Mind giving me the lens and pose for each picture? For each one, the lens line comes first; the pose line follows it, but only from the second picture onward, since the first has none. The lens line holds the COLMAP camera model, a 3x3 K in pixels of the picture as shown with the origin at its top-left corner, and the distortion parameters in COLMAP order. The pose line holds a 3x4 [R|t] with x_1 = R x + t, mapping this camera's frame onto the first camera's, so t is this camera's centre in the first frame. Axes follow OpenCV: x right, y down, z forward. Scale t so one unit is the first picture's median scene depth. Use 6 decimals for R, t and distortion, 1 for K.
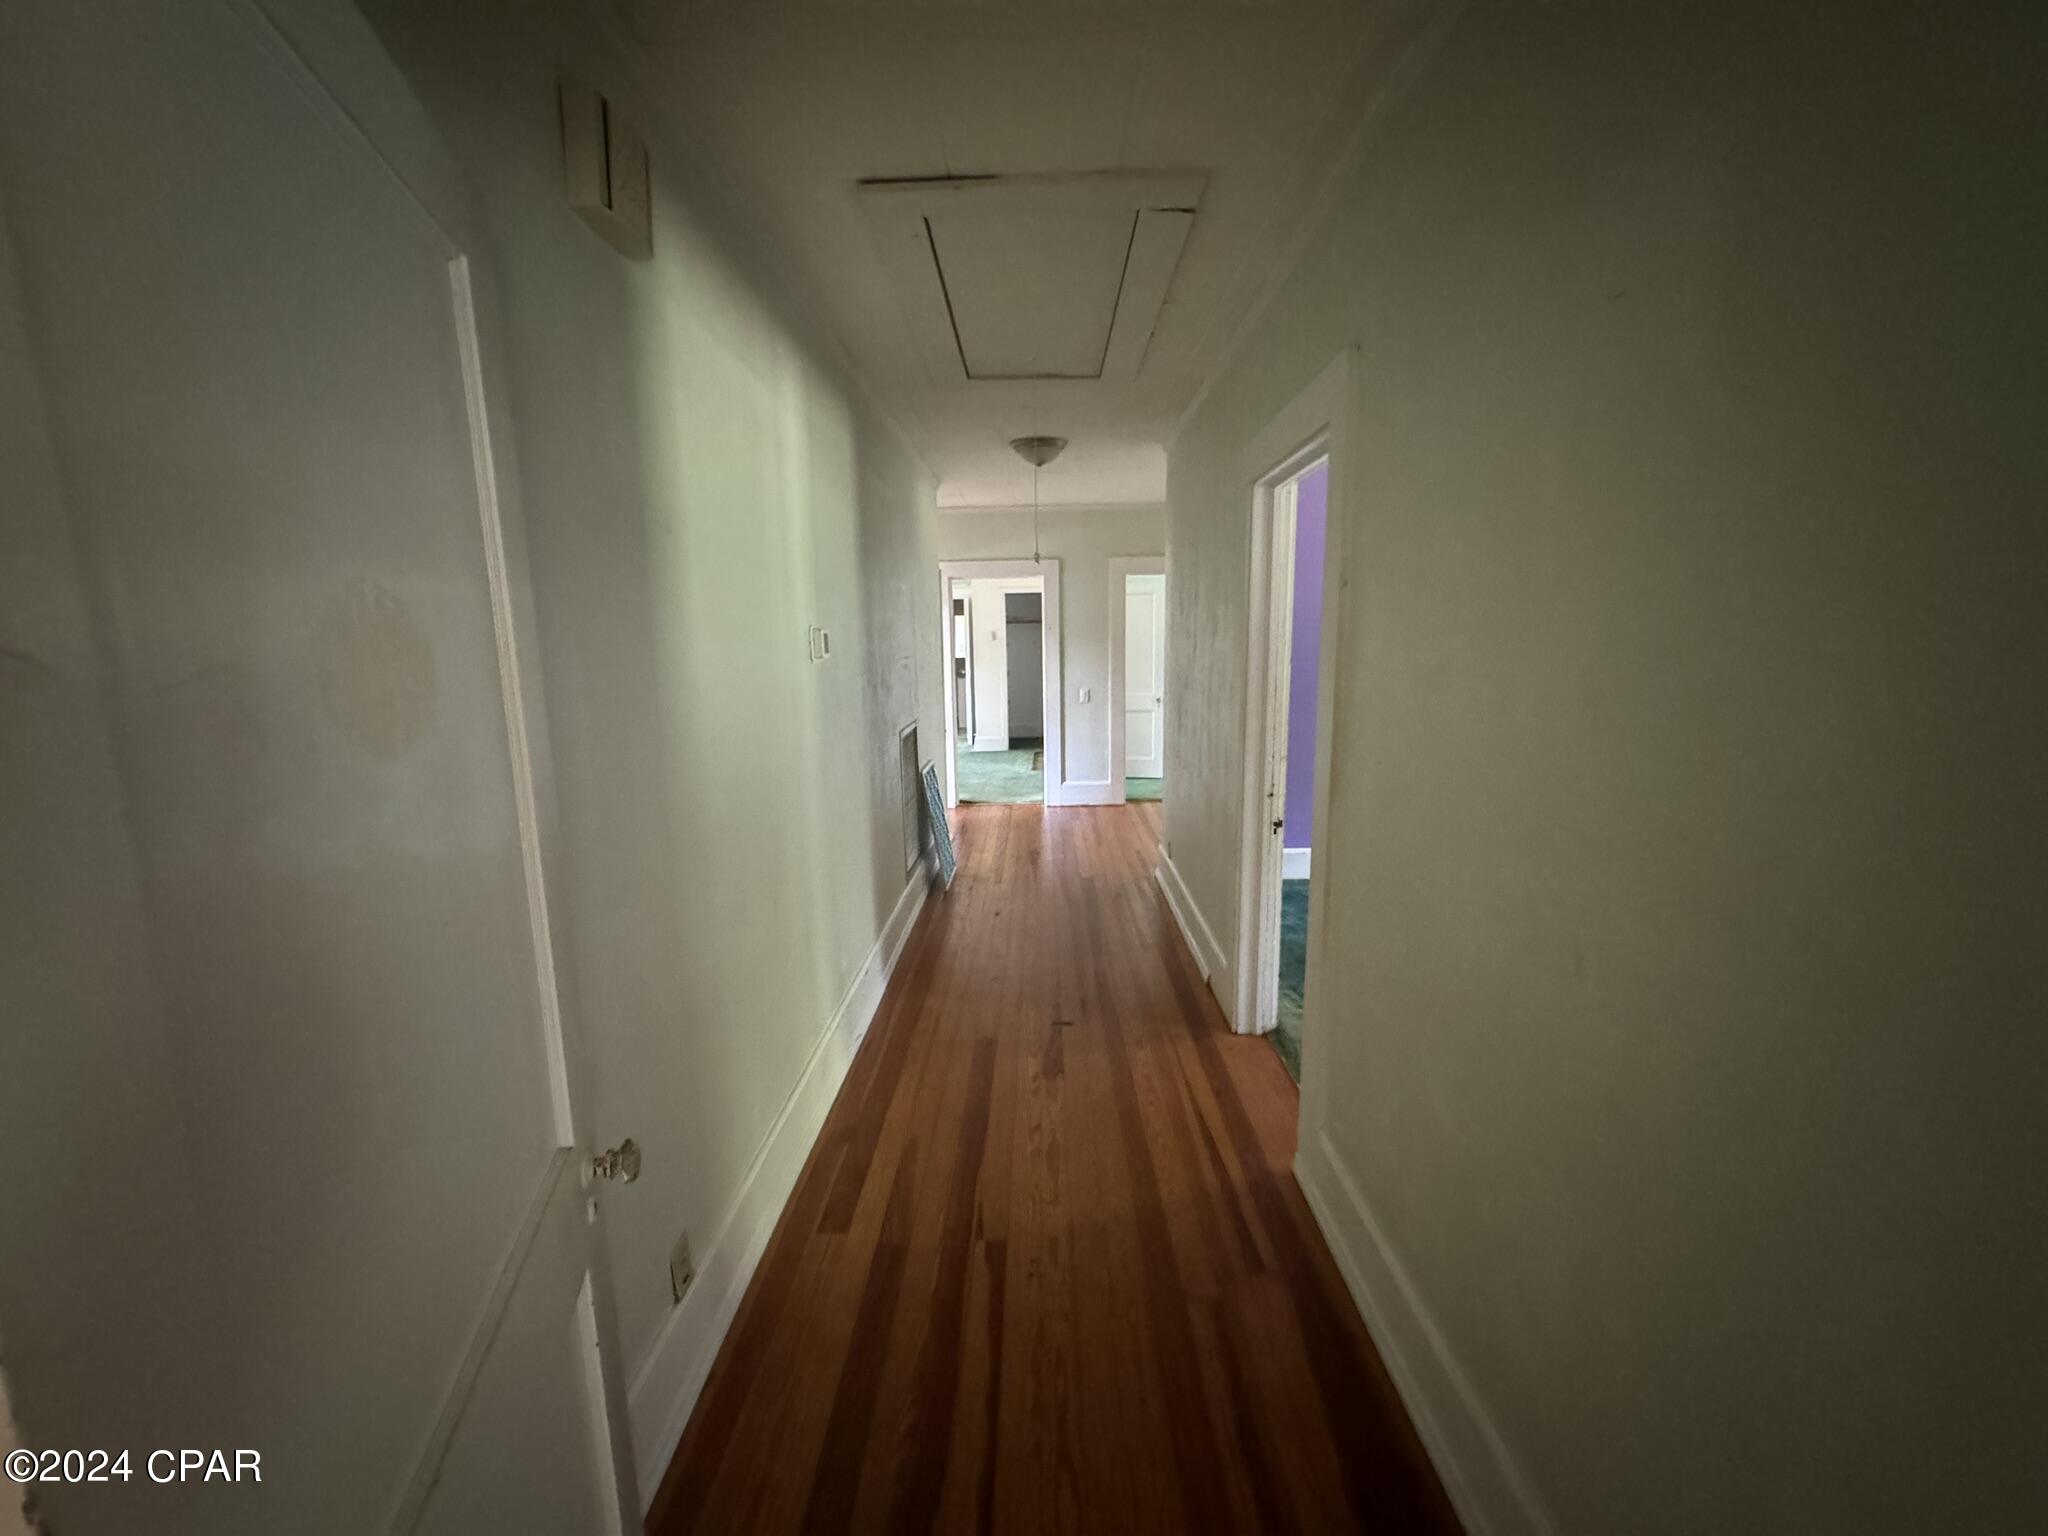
lens RADIAL K [[826.0, 0, 1024.0], [0, 826.0, 768.0], [0, 0, 1]] dist [-0.000574, -0.000152]
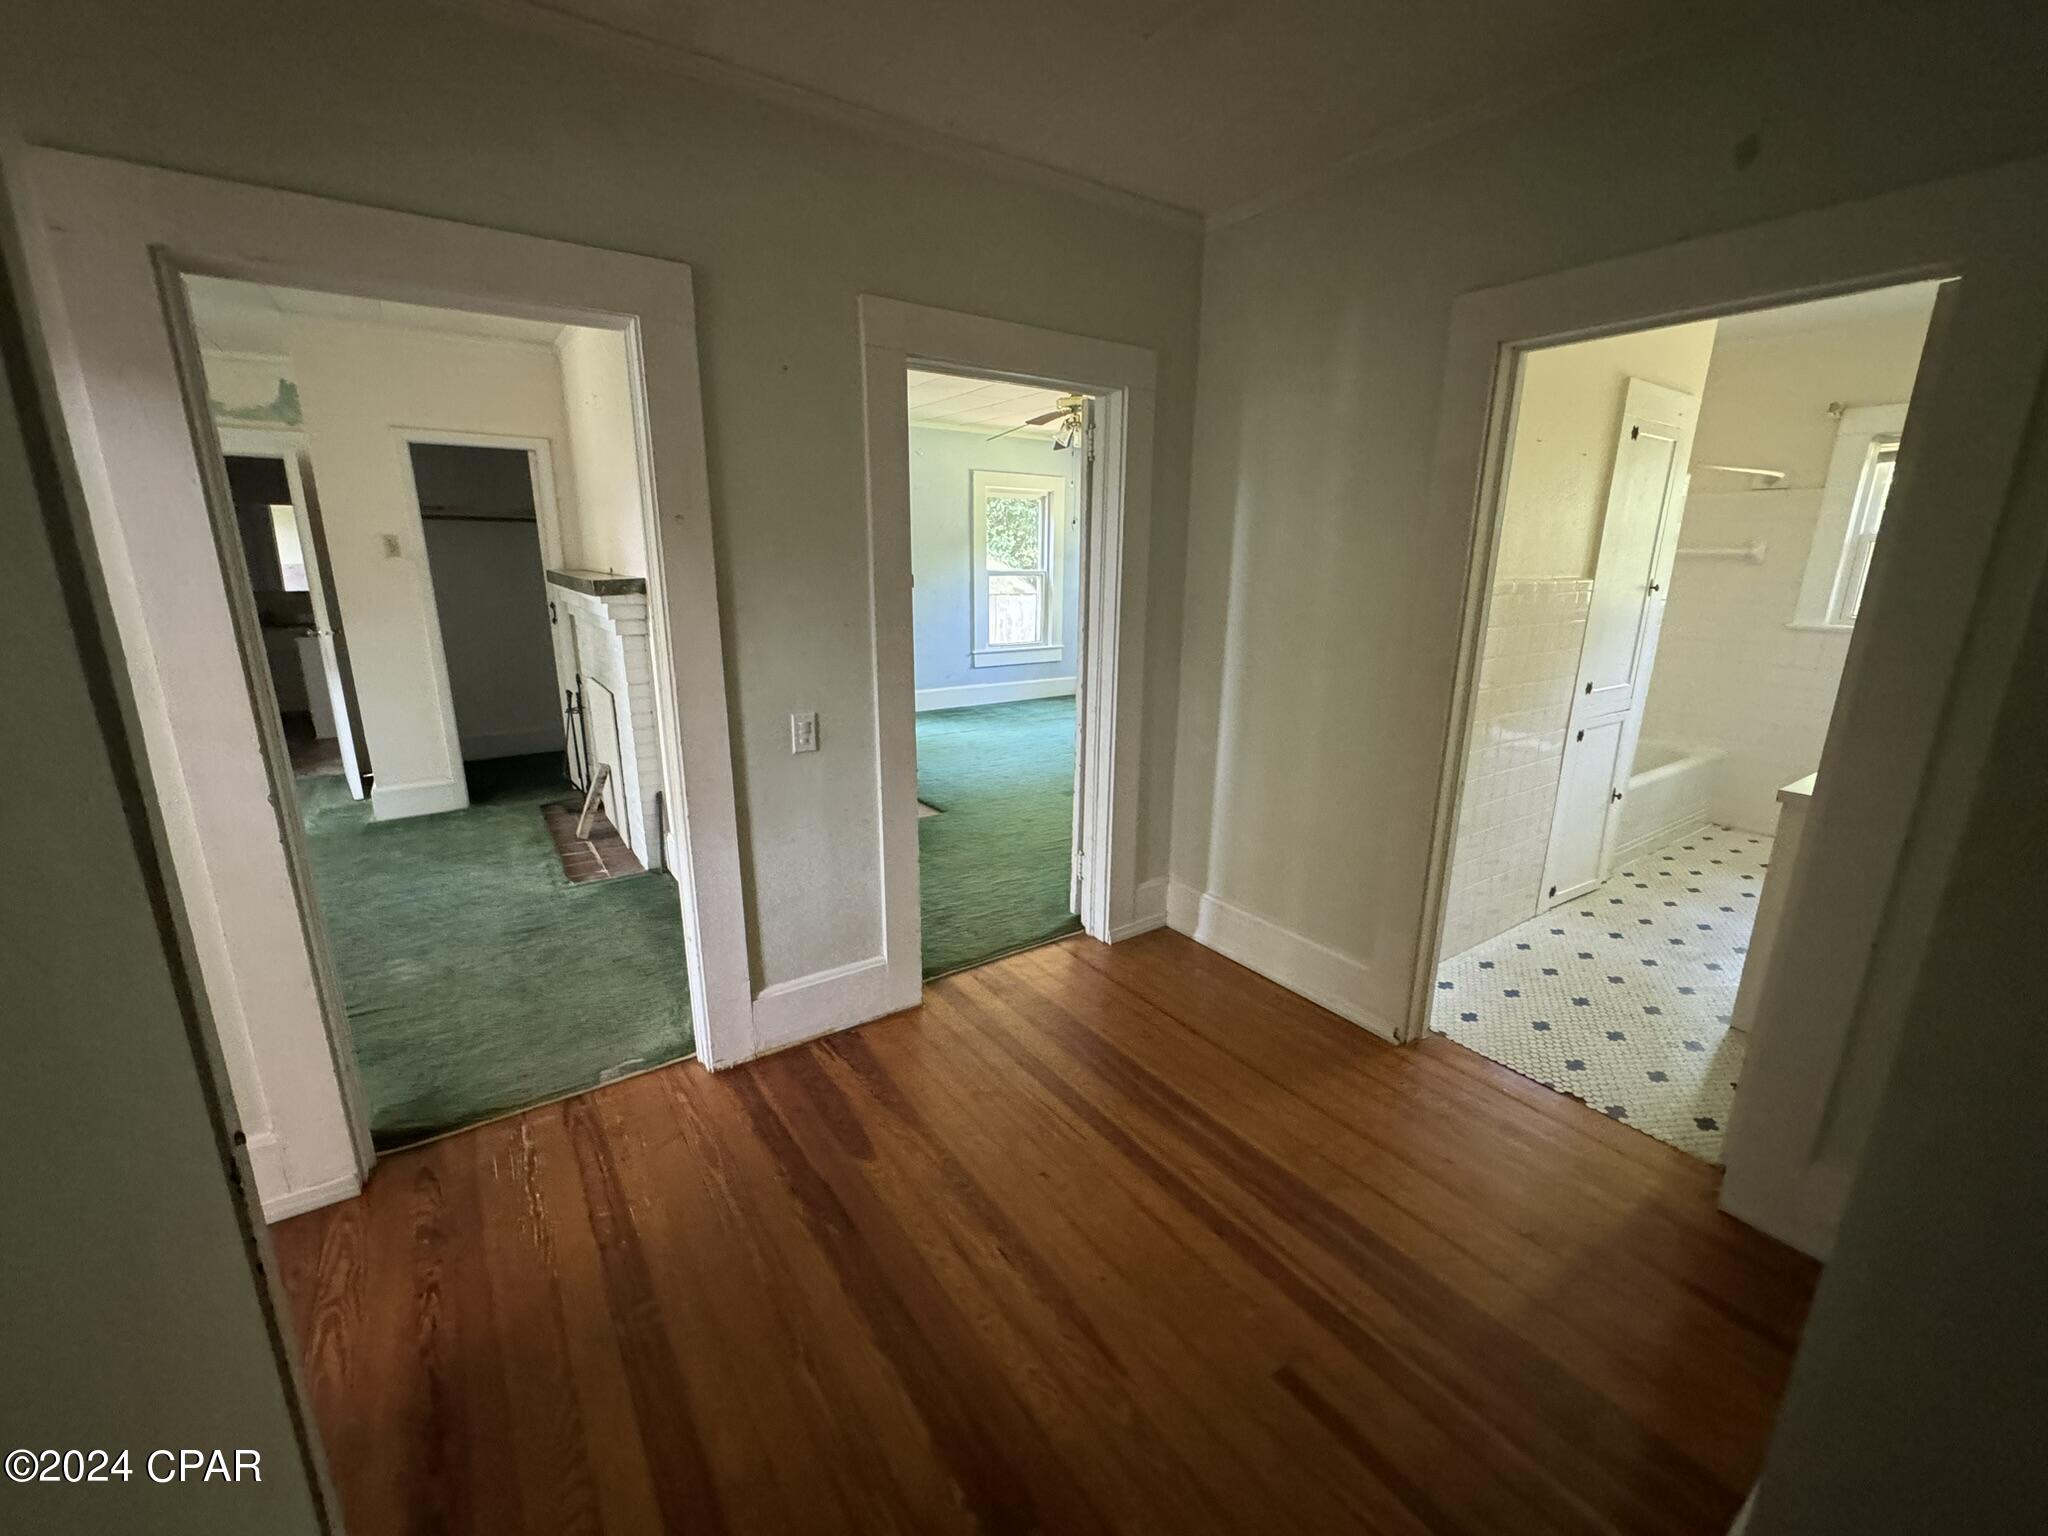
lens RADIAL K [[826.0, 0, 1024.0], [0, 826.0, 768.0], [0, 0, 1]] dist [-0.000574, -0.000152]
pose [[0.807129, -0.121346, 0.577770, -0.032994], [0.071726, 0.991554, 0.108051, -0.069255], [-0.586002, -0.045770, 0.809016, 0.460031]]
